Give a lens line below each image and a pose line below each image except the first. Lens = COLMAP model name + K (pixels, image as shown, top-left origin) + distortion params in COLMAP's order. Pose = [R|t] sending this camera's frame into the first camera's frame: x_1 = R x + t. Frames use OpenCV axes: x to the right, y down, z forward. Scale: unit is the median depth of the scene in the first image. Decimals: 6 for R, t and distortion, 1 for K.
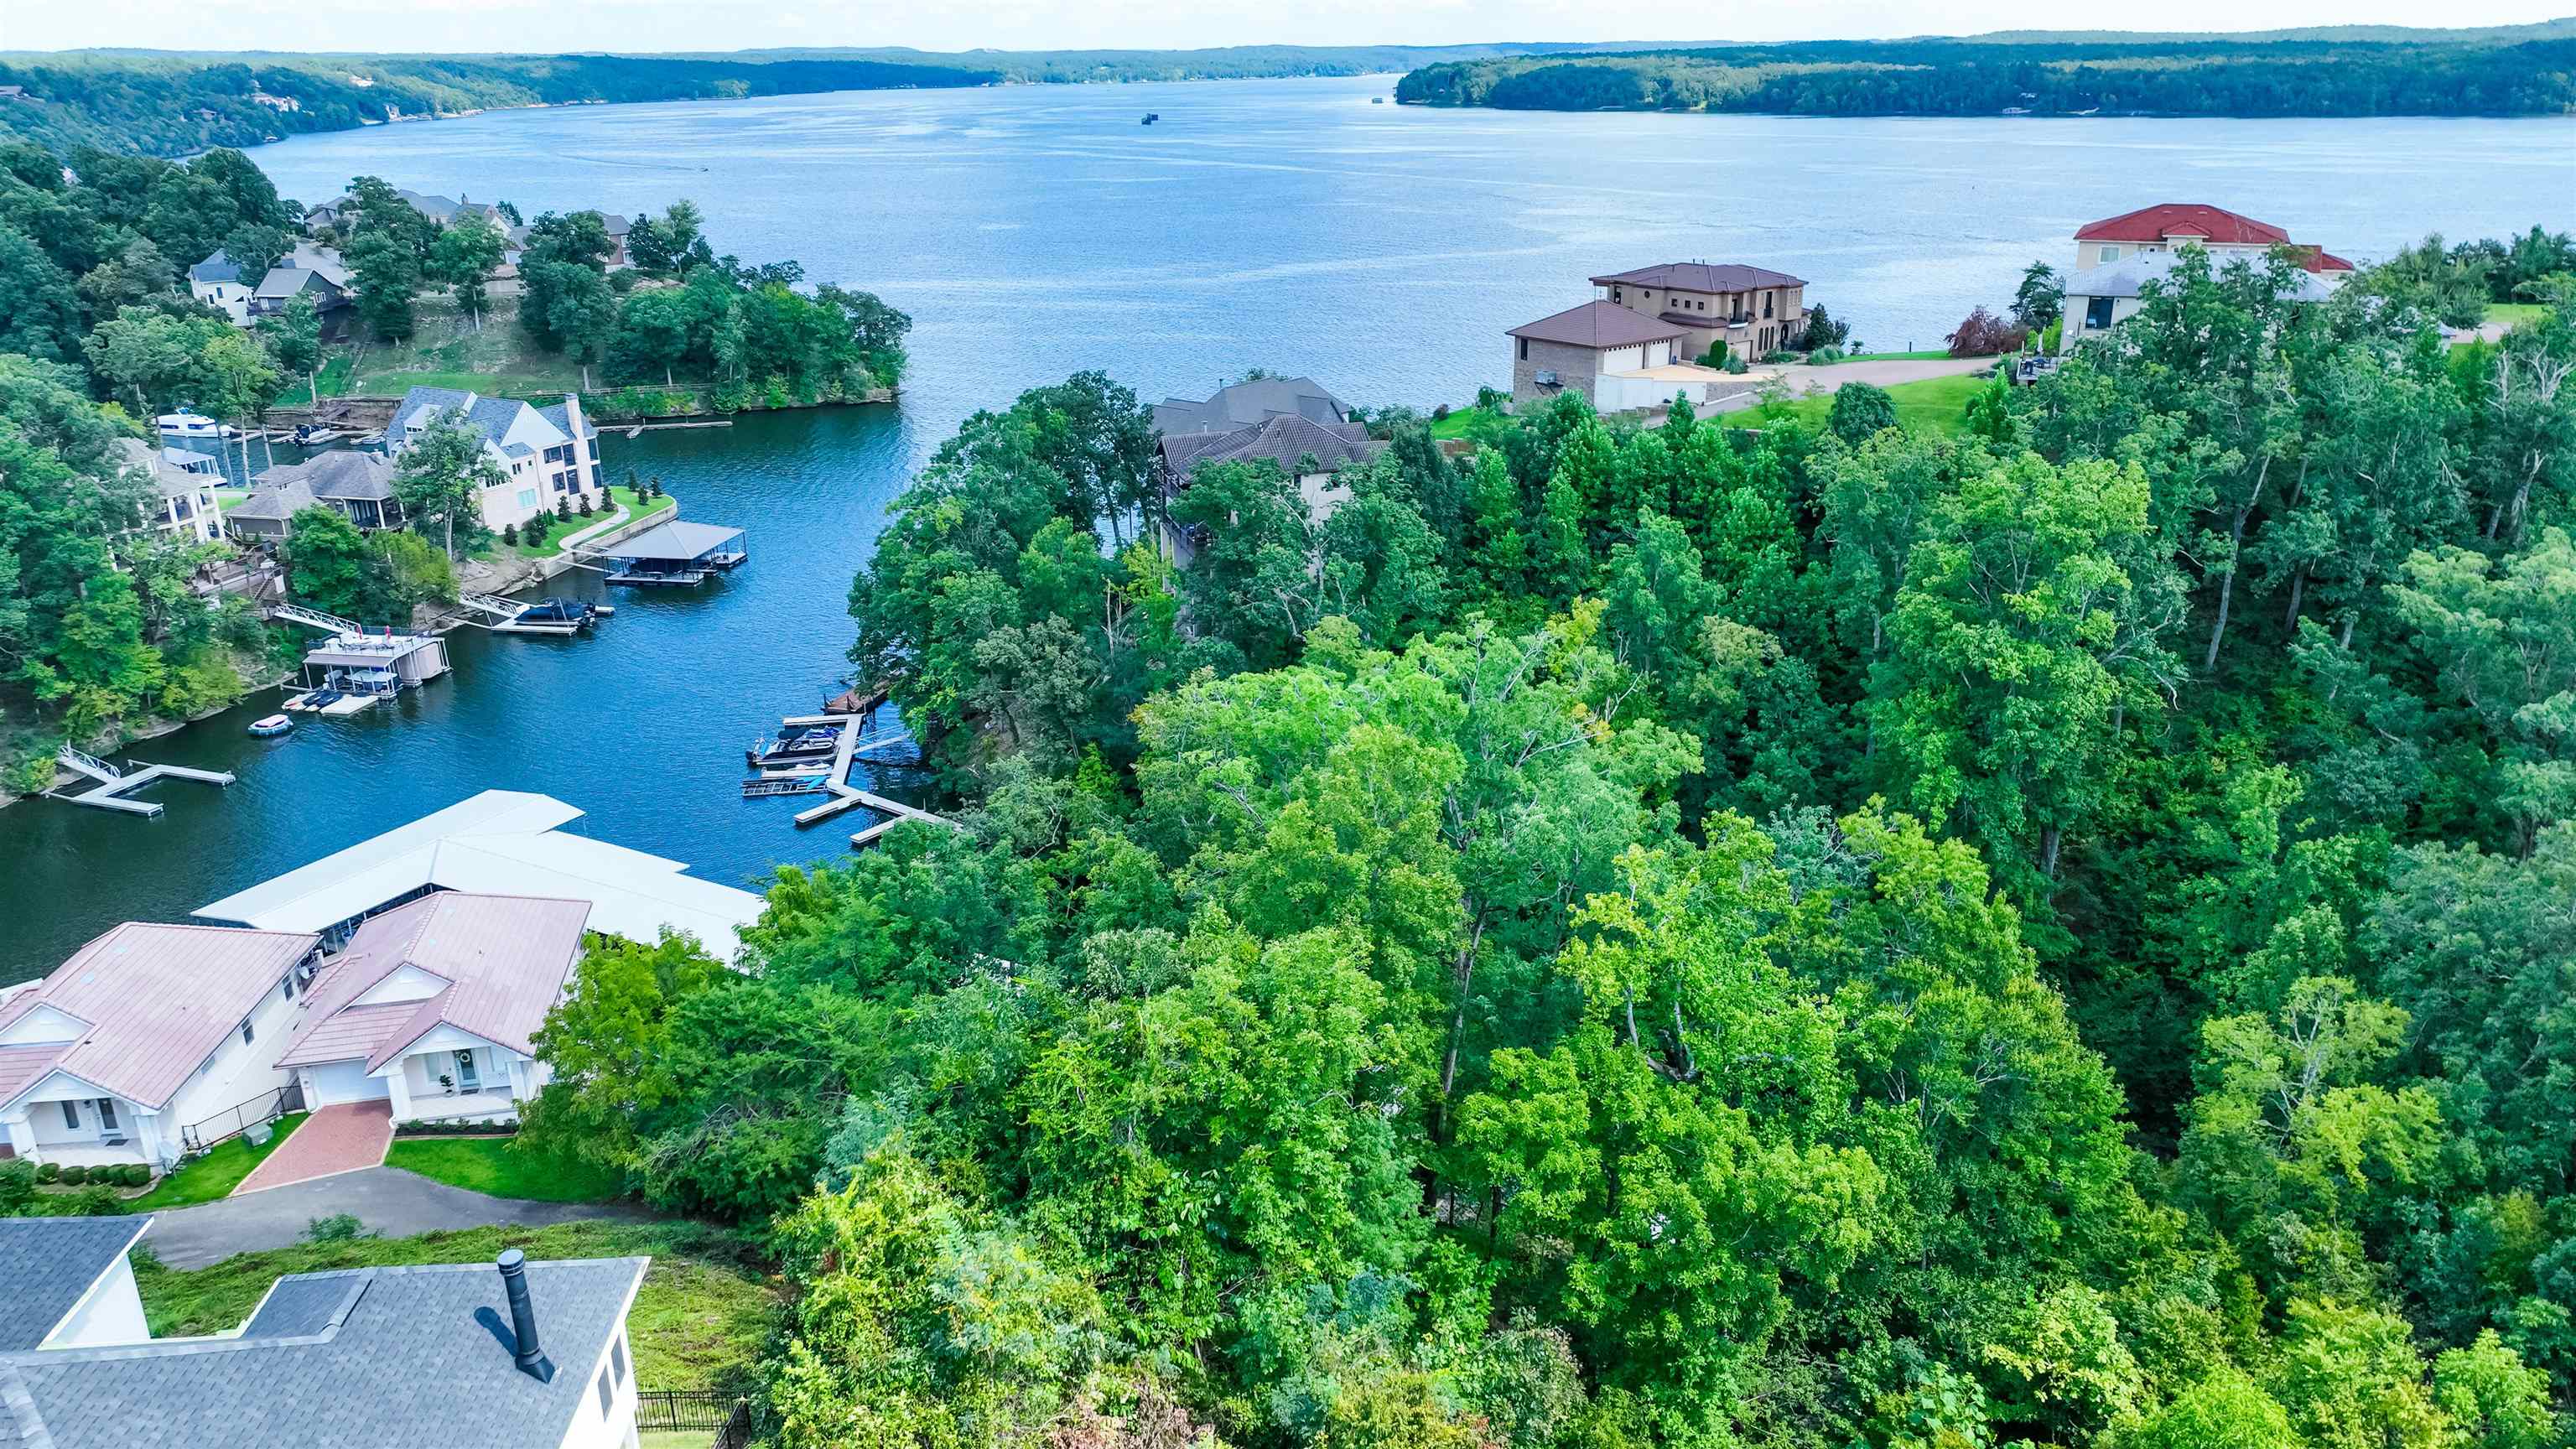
lens RADIAL K [[1821.9, 0, 1291.6], [0, 1821.9, 721.5], [0, 0, 1]] dist [0.000412, 0.015148]
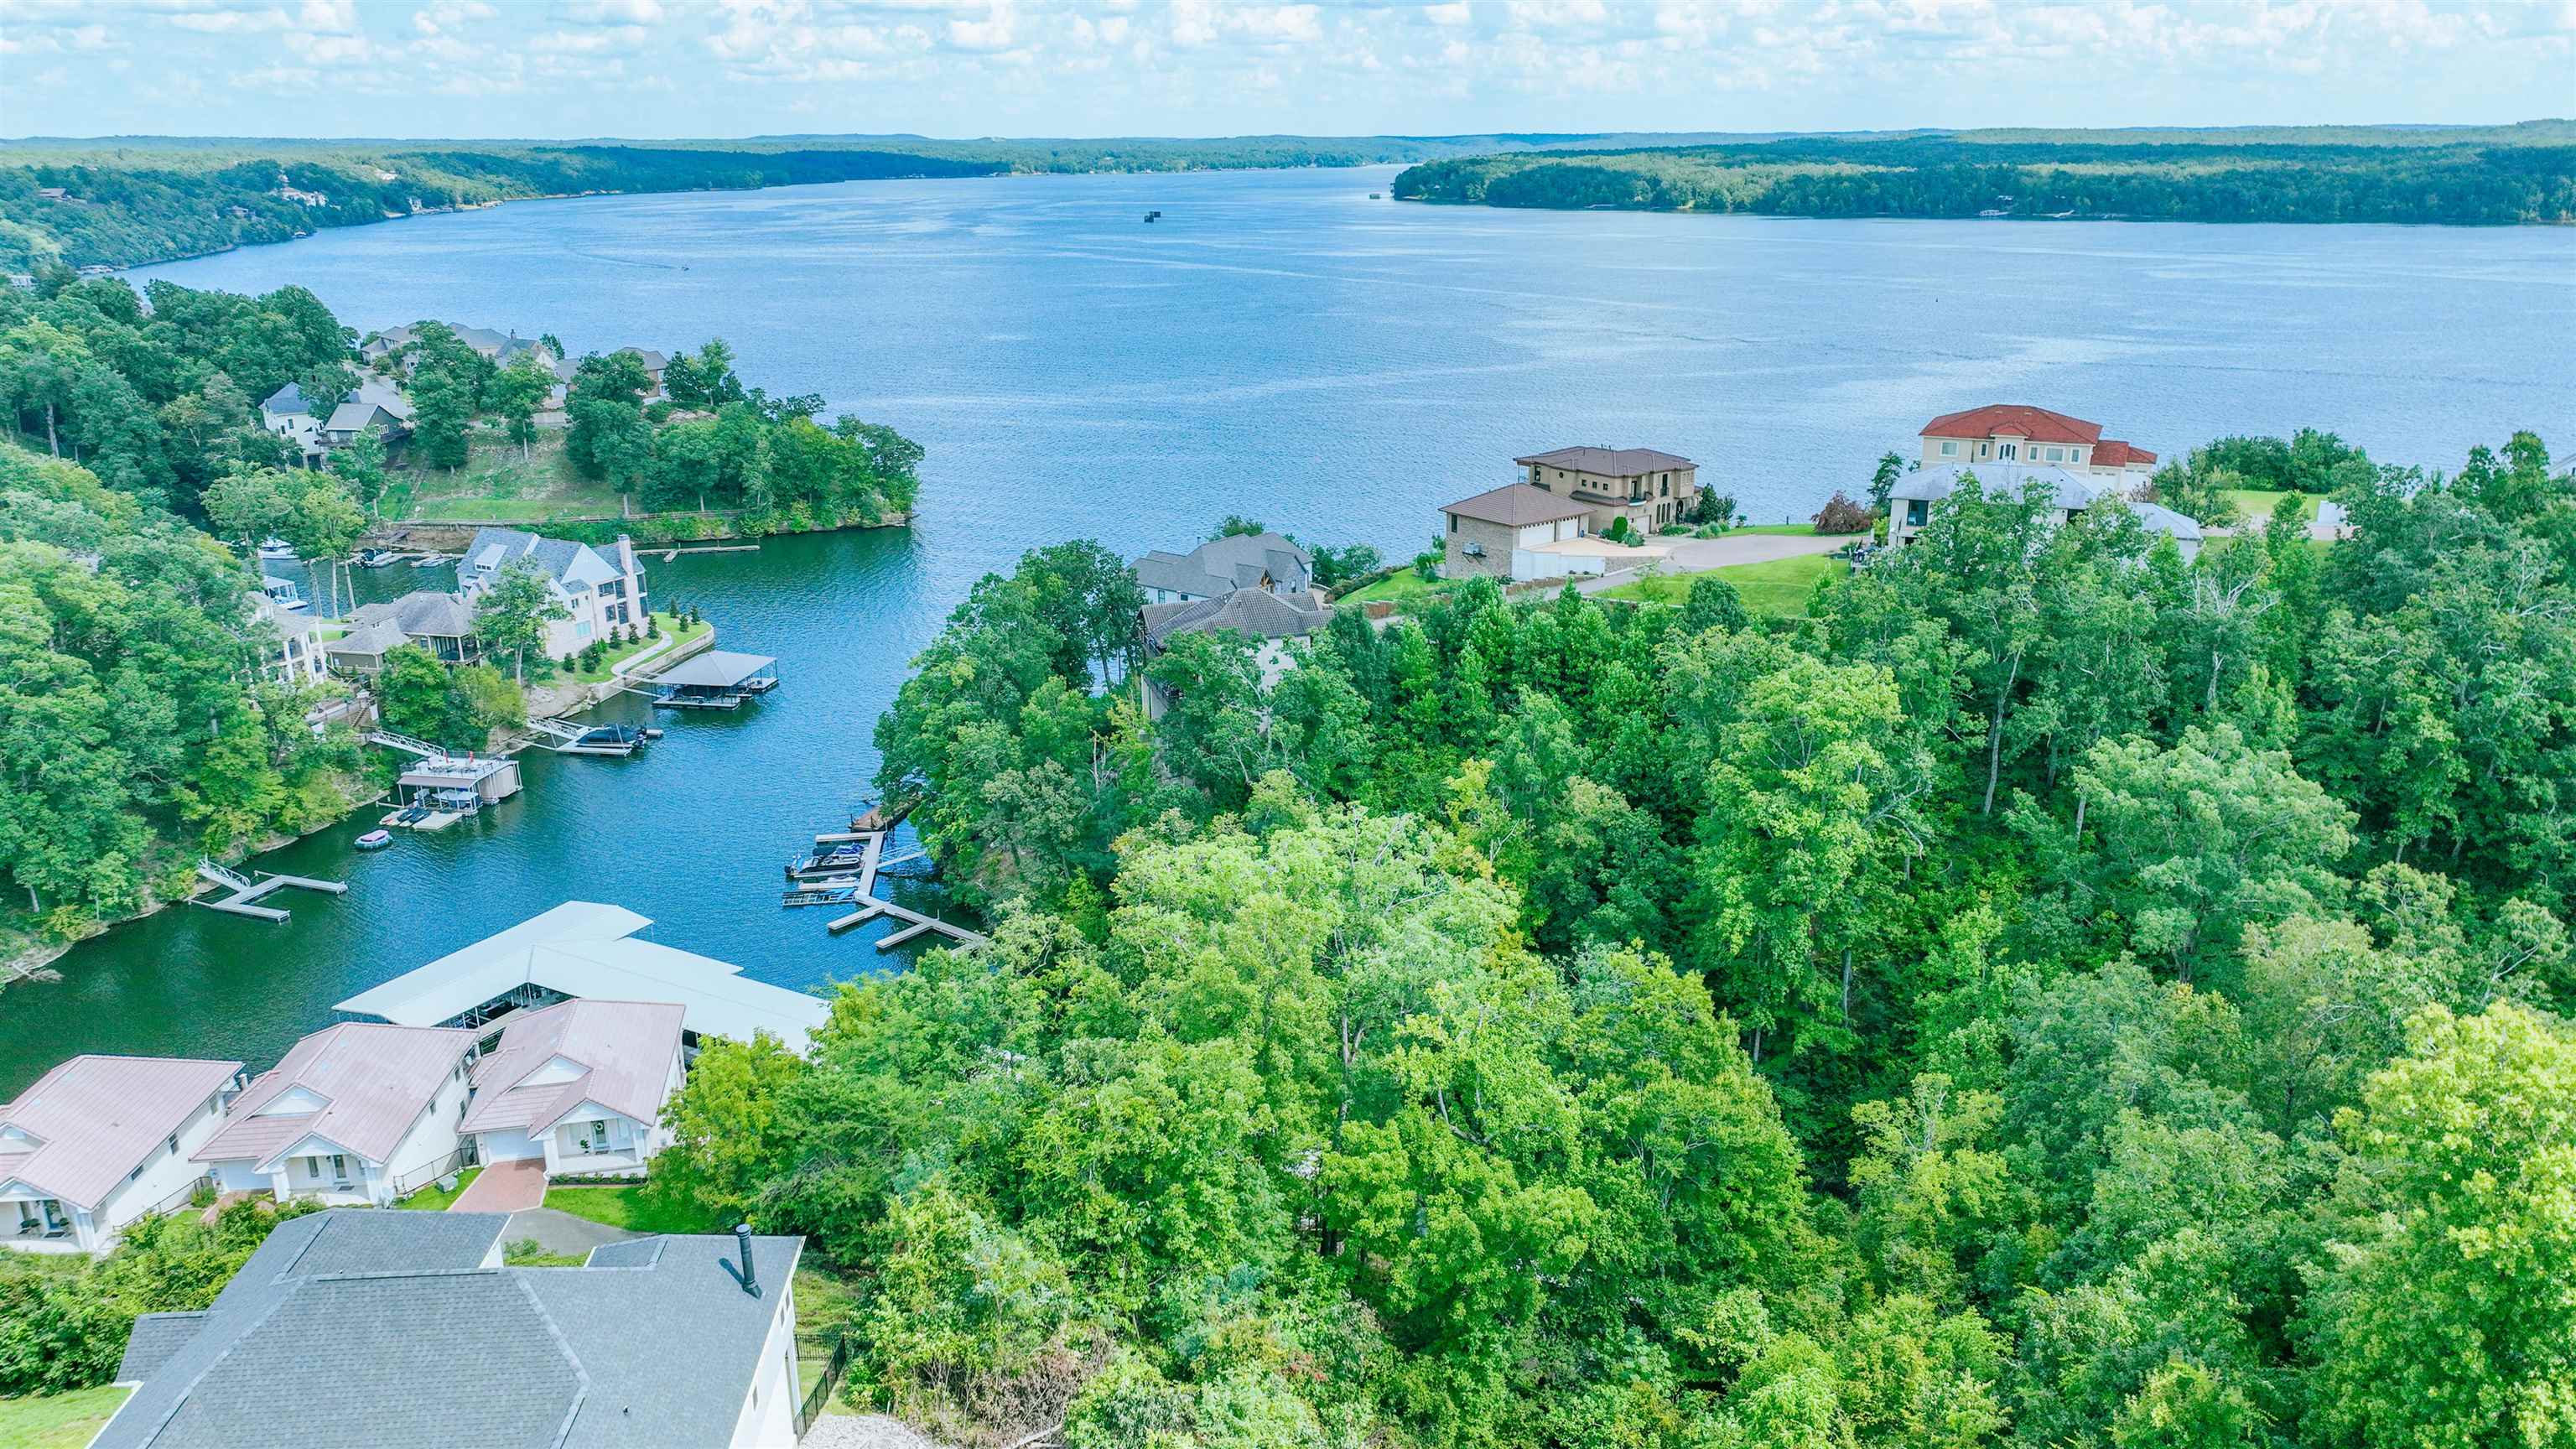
lens RADIAL K [[1821.9, 0, 1291.8], [0, 1821.9, 721.5], [0, 0, 1]] dist [0.000412, 0.015148]
pose [[0.999991, 0.004157, -0.000190, 0.025107], [-0.004161, 0.999098, -0.042264, -0.028614], [0.000014, 0.042264, 0.999106, -0.172230]]
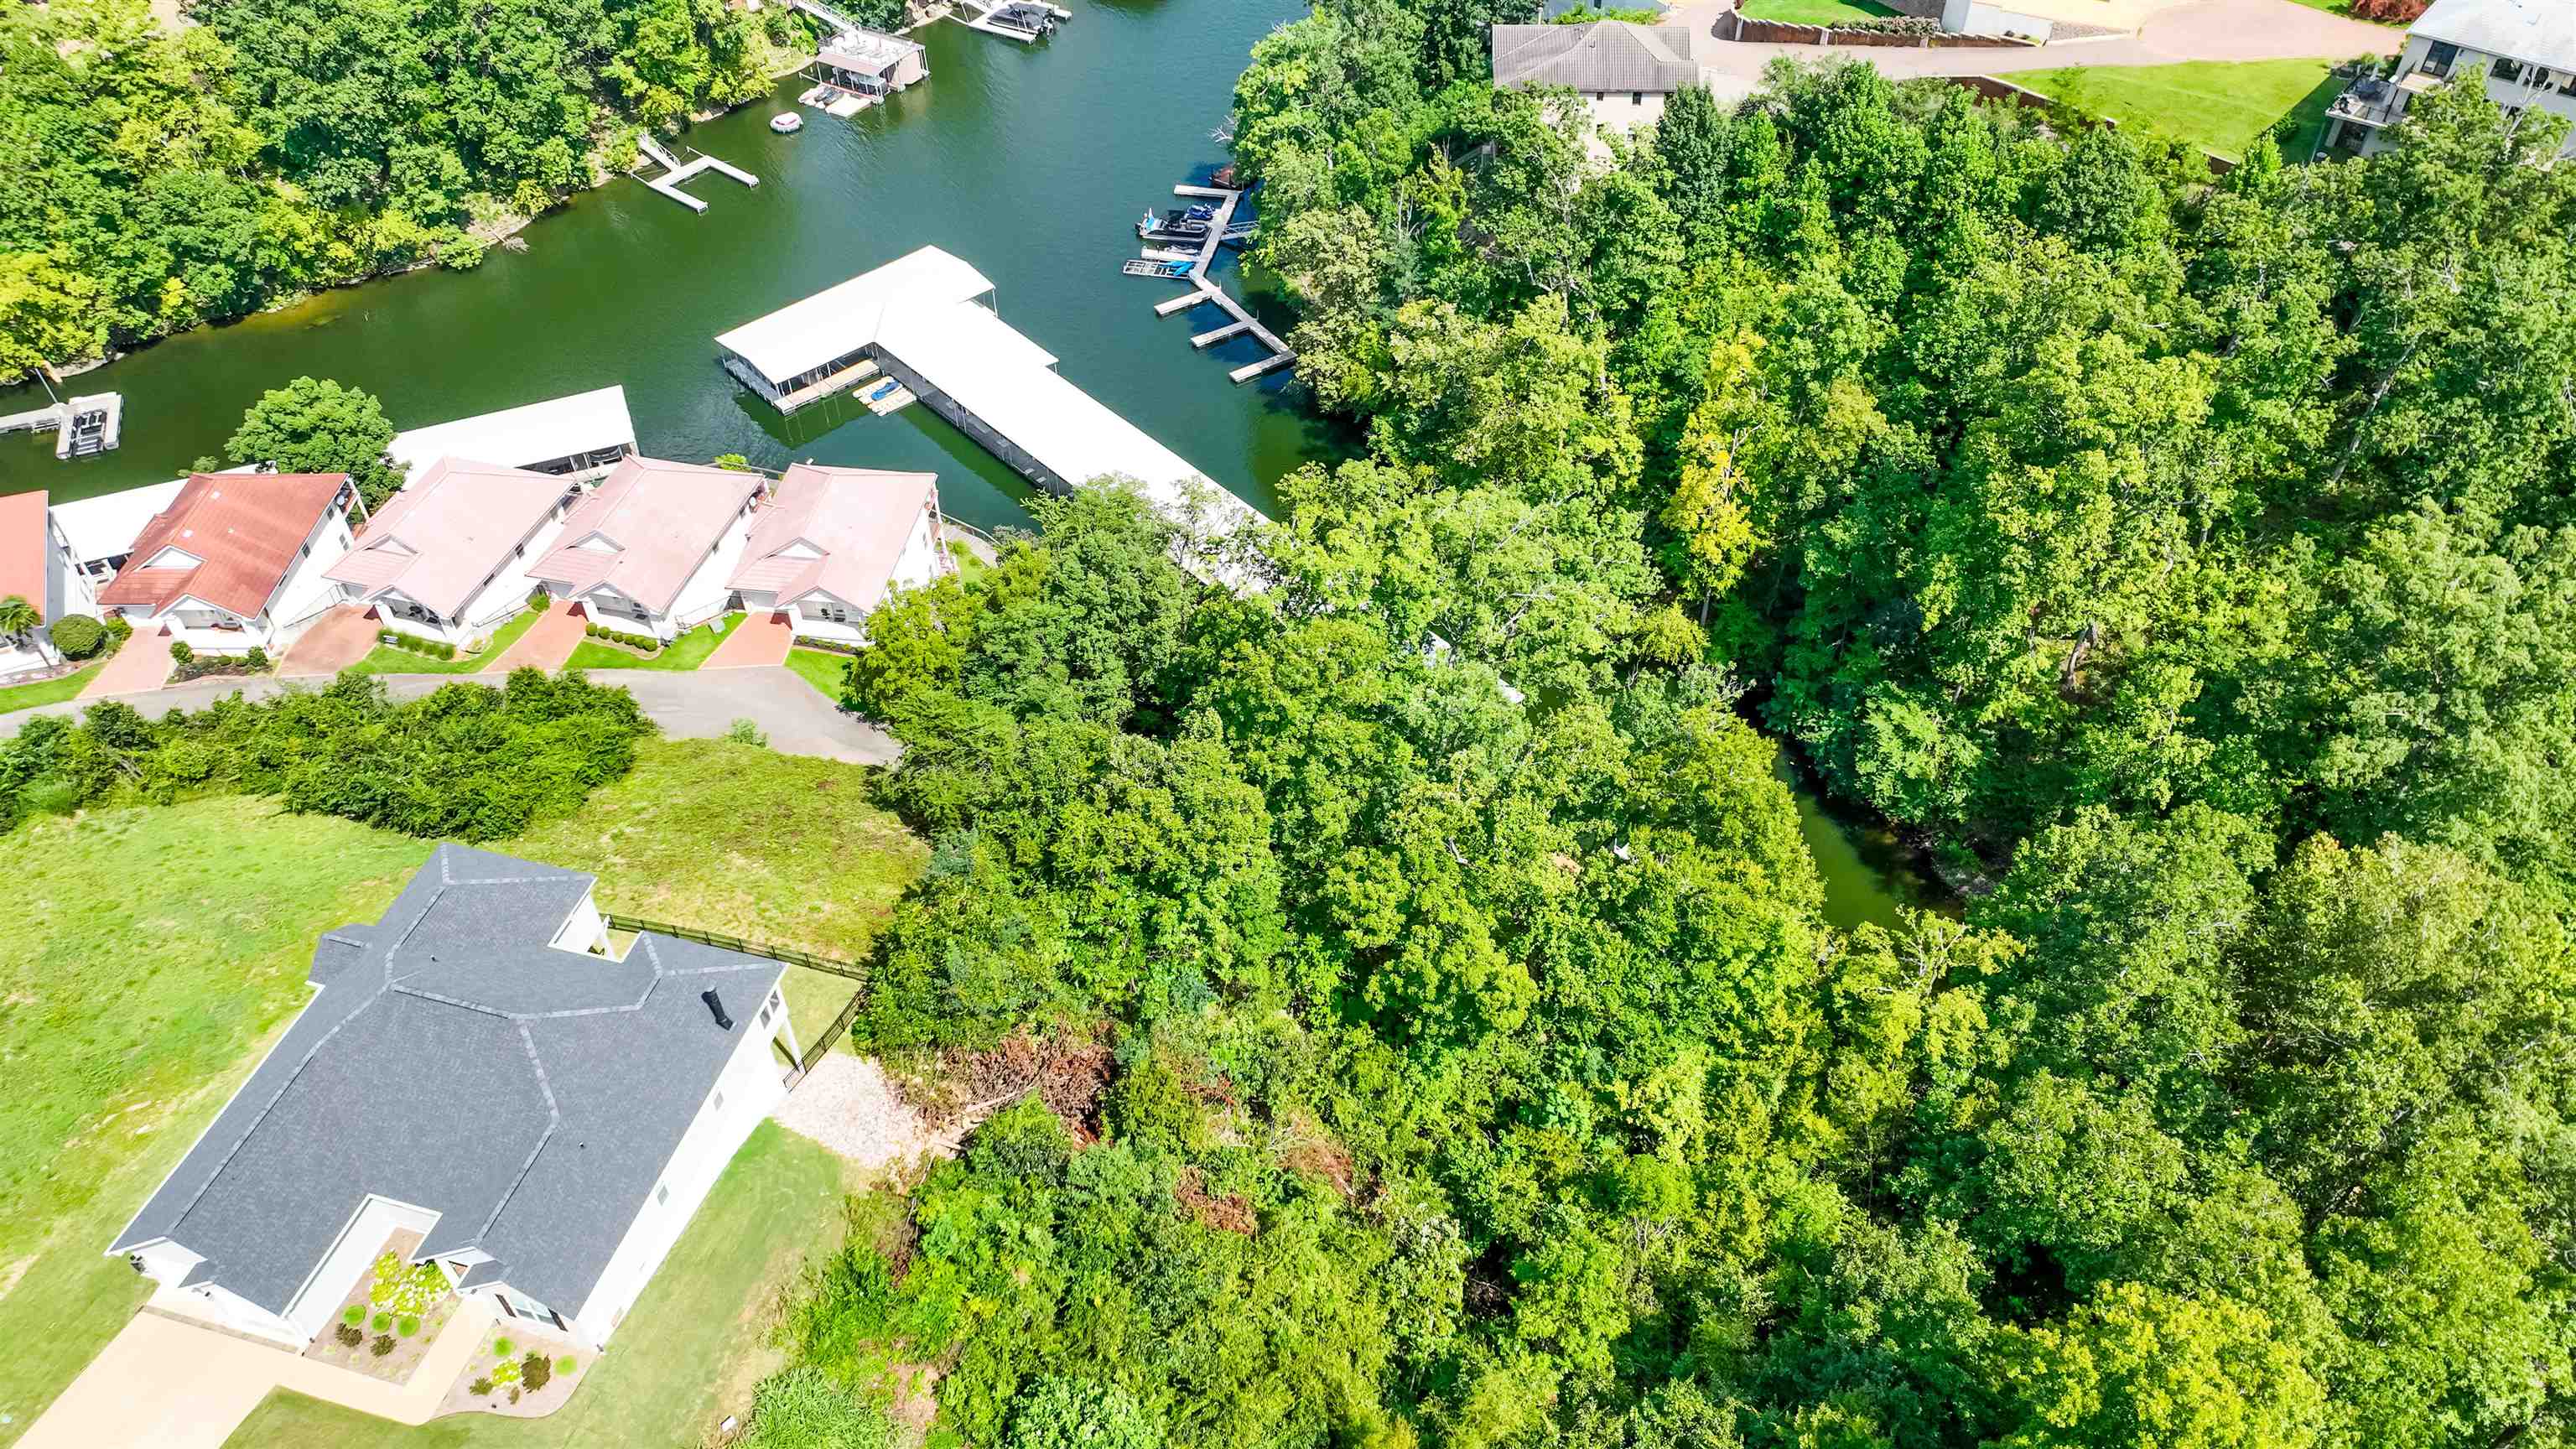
lens RADIAL K [[1821.9, 0, 1284.3], [0, 1821.9, 730.2], [0, 0, 1]] dist [0.000412, 0.015148]
pose [[0.945386, 0.230811, -0.230155, 0.146600], [-0.113014, 0.894407, 0.432740, -0.219378], [0.305733, -0.383096, 0.871645, -0.138568]]
